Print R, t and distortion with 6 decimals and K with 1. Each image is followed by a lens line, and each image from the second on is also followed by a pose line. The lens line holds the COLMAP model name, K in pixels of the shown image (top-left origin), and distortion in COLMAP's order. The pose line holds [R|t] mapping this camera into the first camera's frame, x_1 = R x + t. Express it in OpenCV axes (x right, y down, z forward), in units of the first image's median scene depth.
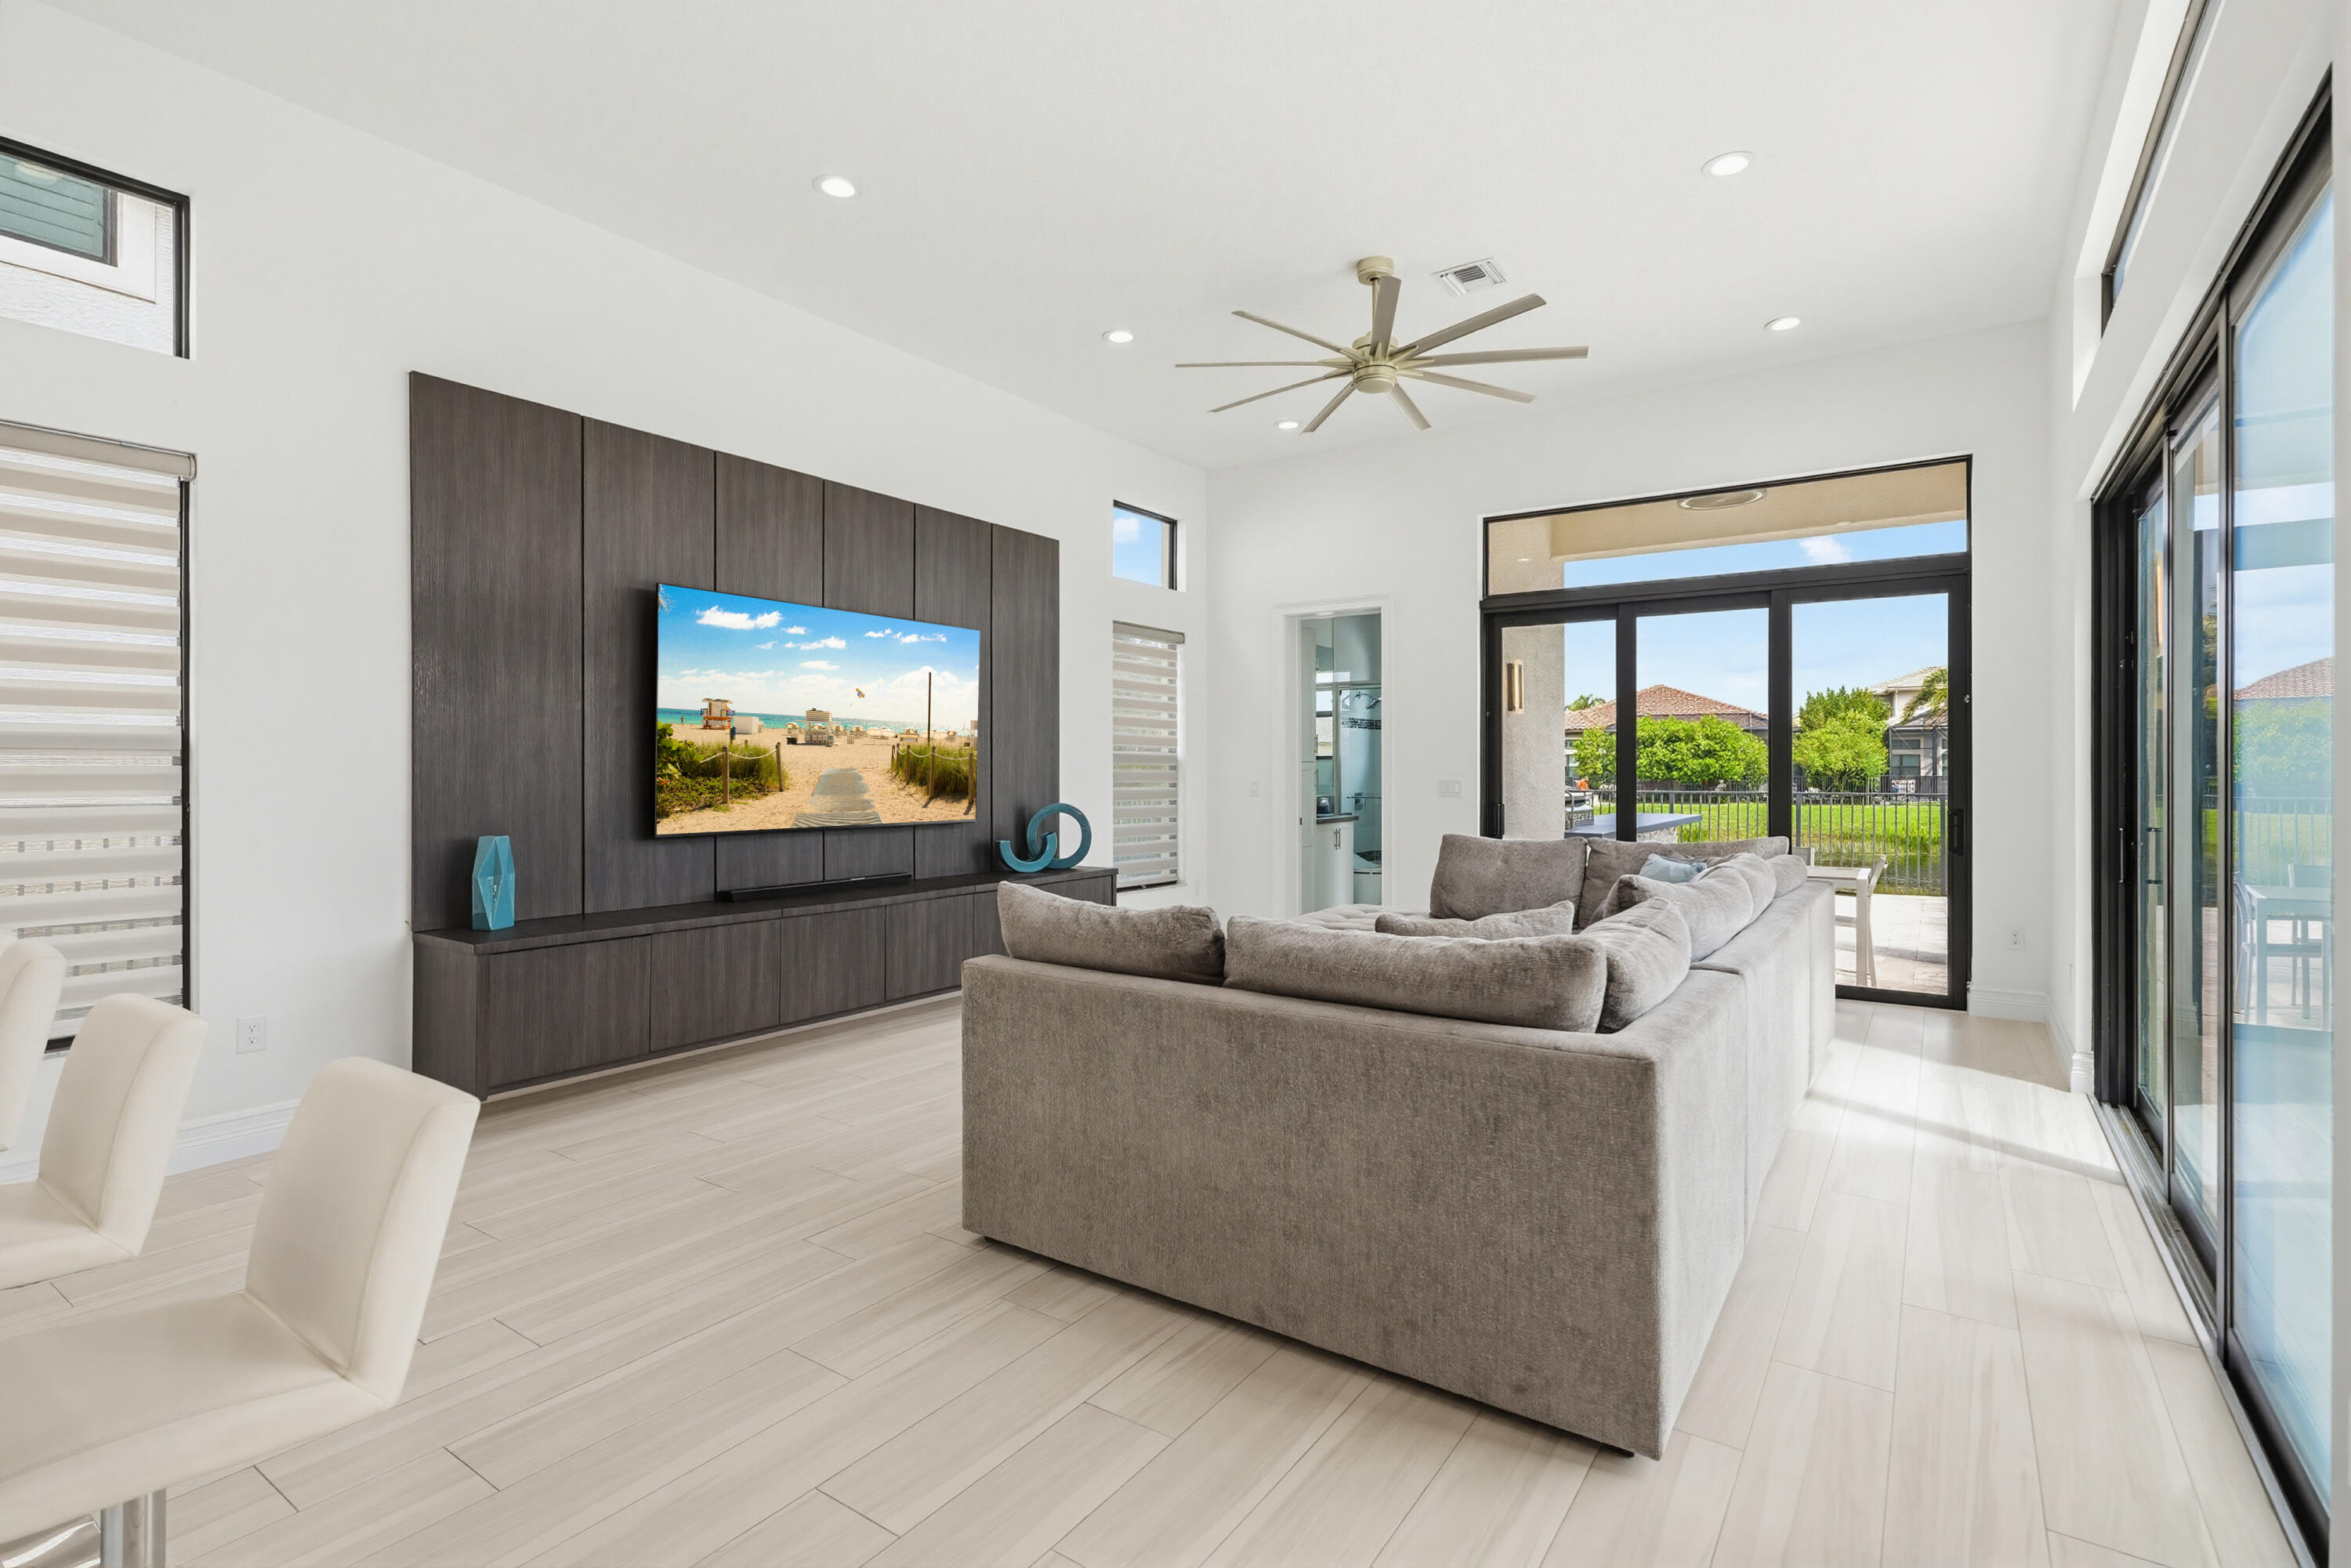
lens RADIAL K [[1076.7, 0, 1175.5], [0, 1076.7, 784.0], [0, 0, 1]] dist [-0.000955, 0.000031]
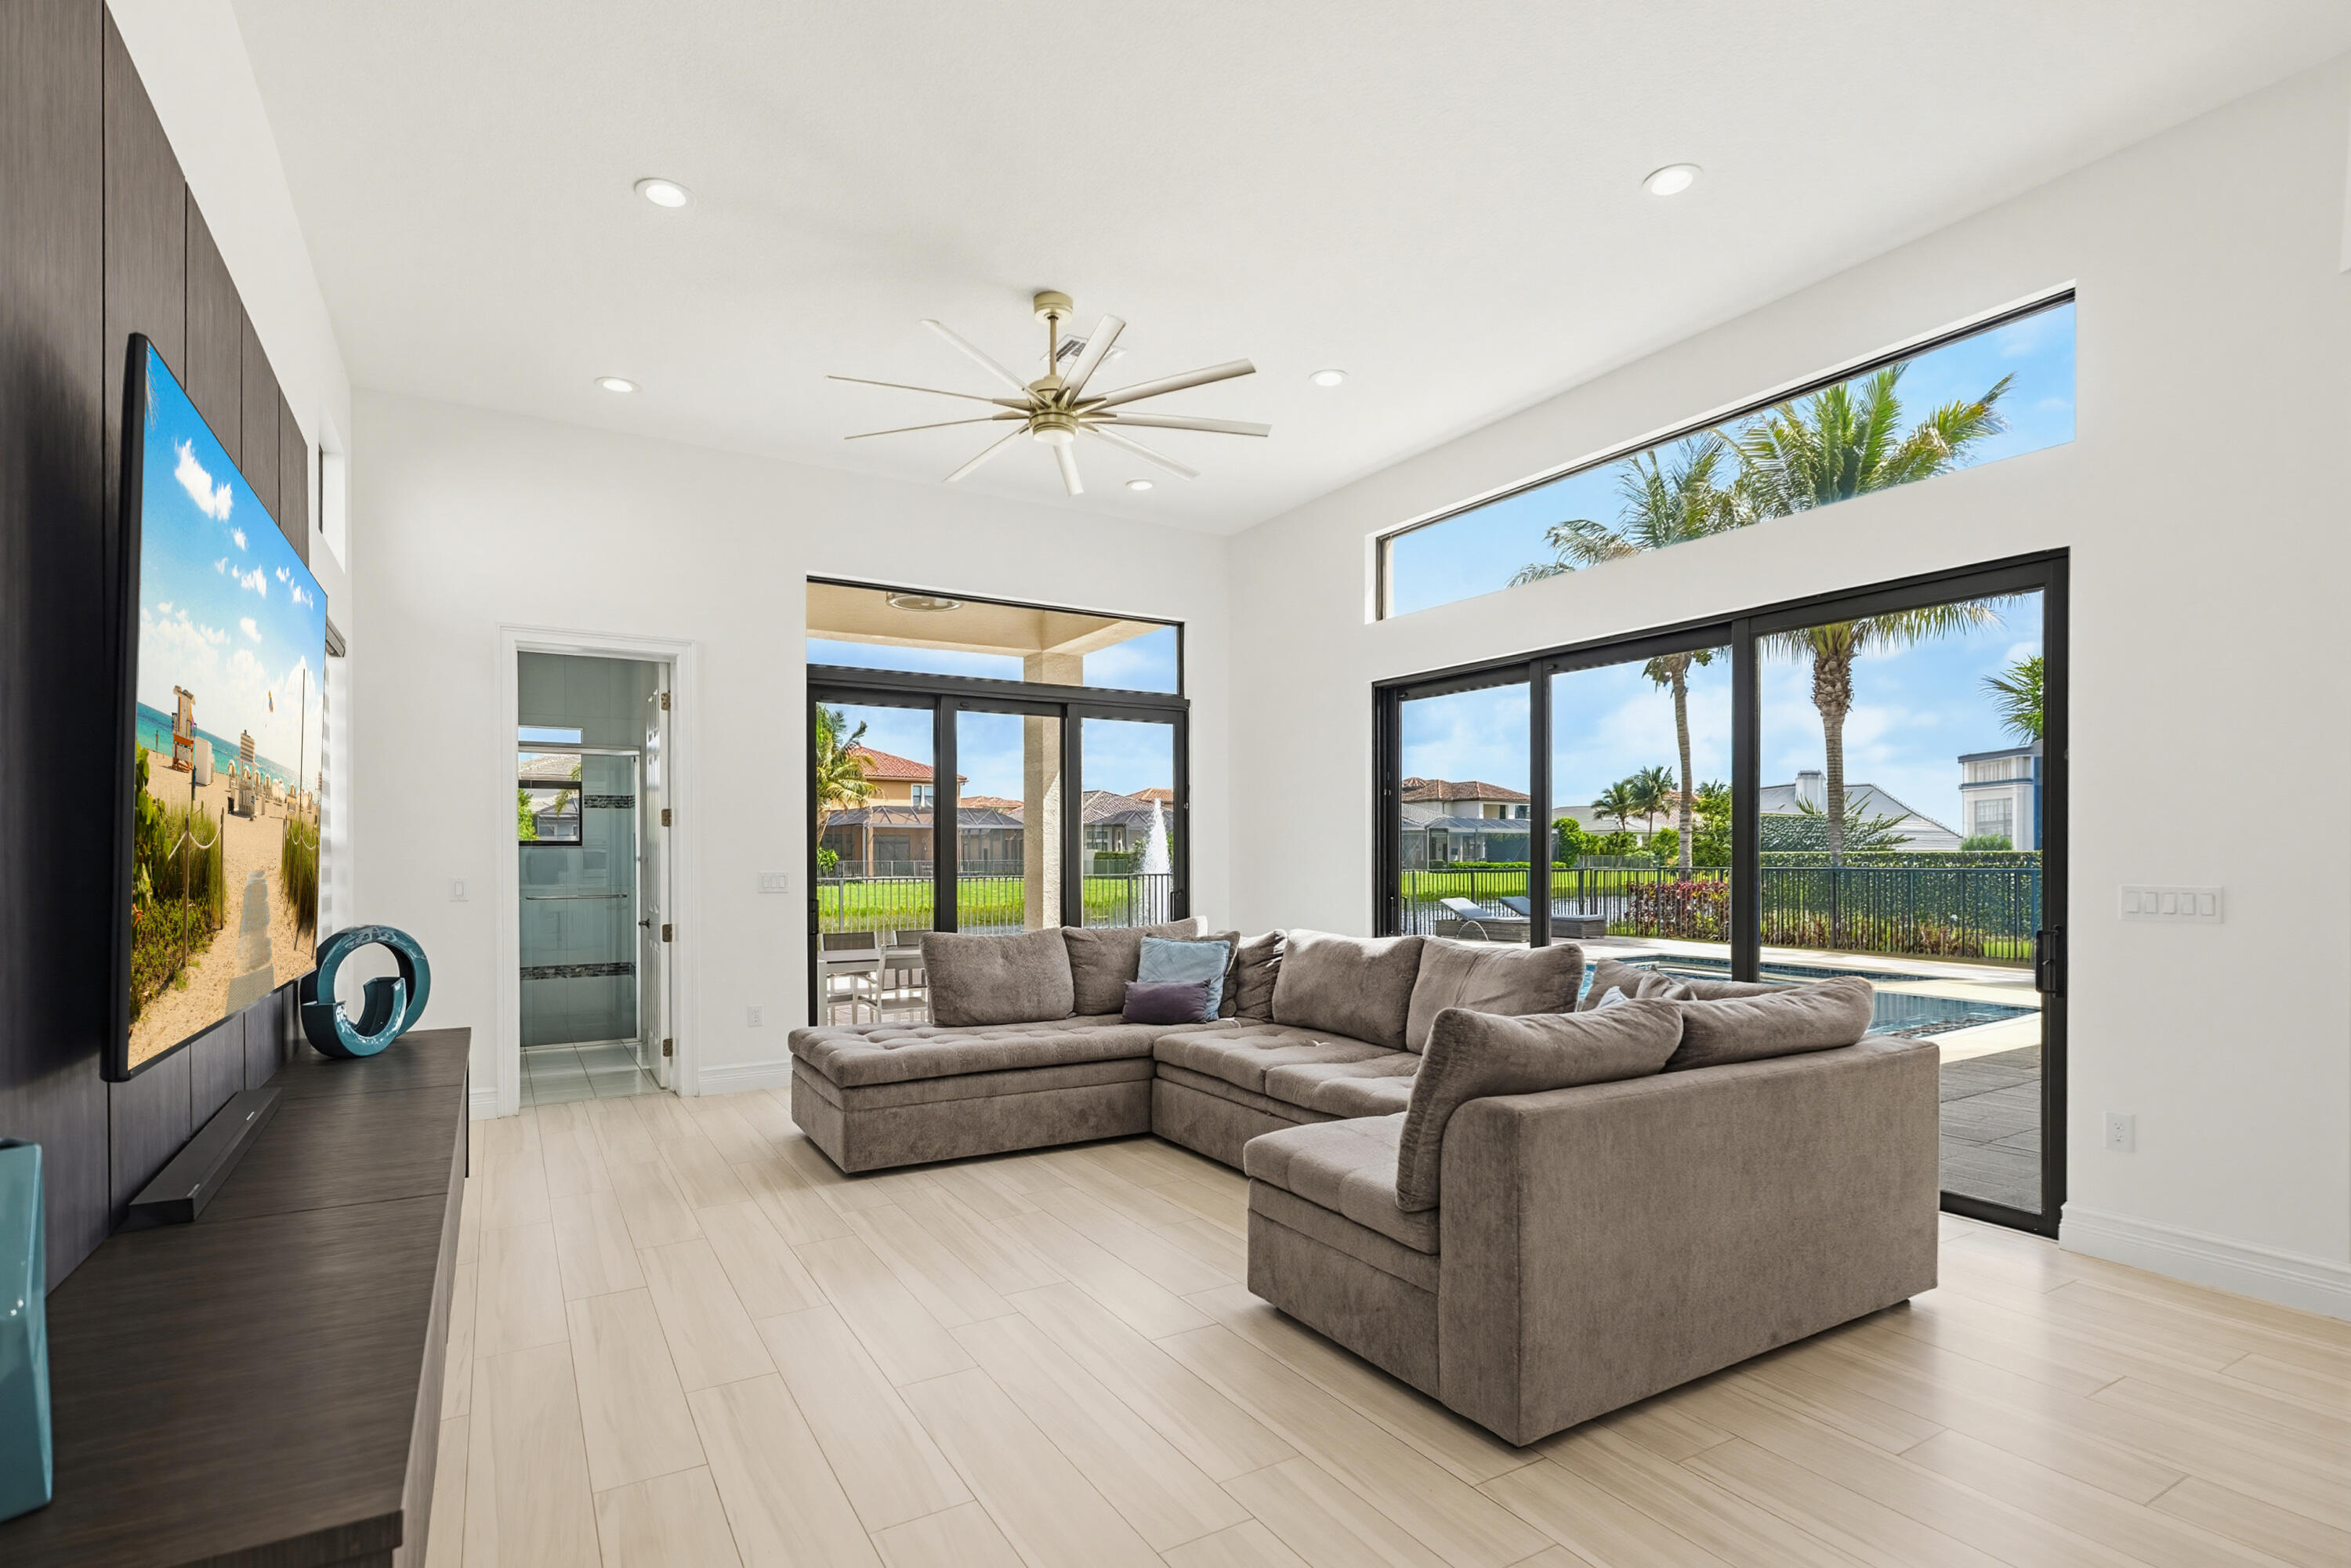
lens RADIAL K [[1132.4, 0, 1182.4], [0, 1132.4, 859.2], [0, 0, 1]] dist [0.000336, -0.000020]
pose [[0.419779, -0.002203, 0.907624, -0.587397], [0.012074, 0.999922, -0.003157, -0.013469], [-0.907546, 0.012284, 0.419772, 0.478631]]
